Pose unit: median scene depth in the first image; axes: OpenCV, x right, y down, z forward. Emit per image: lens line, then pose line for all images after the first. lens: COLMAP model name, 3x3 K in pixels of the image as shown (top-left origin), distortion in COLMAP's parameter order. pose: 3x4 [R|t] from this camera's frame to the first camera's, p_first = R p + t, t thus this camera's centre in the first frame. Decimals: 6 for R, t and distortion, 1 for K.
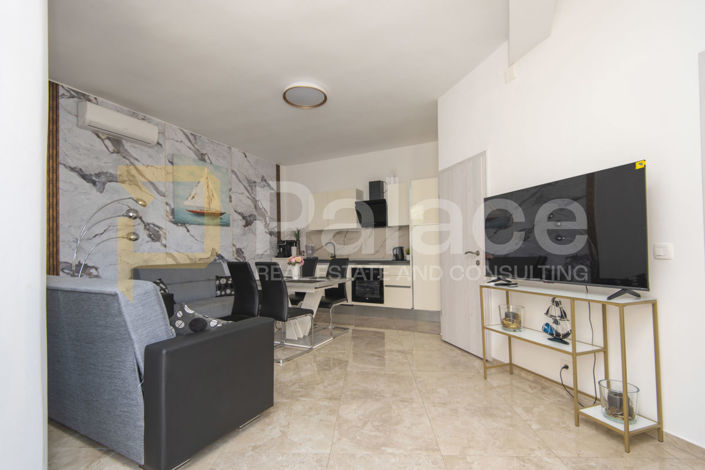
lens RADIAL K [[324.7, 0, 356.9], [0, 324.7, 240.6], [0, 0, 1]] dist [0.020709, -0.001307]
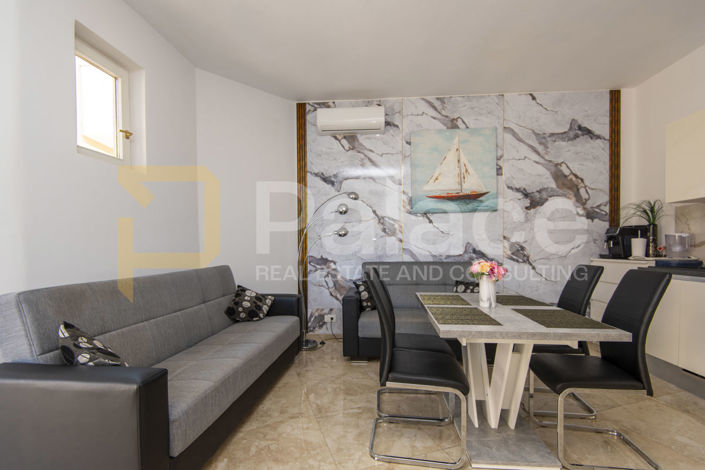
lens RADIAL K [[324.7, 0, 348.4], [0, 324.7, 251.3], [0, 0, 1]] dist [0.020709, -0.001307]
pose [[0.356078, 0.025386, -0.934111, 0.177459], [0.032884, 0.998671, 0.039676, 0.004733], [0.933877, -0.044845, 0.354770, 0.534913]]
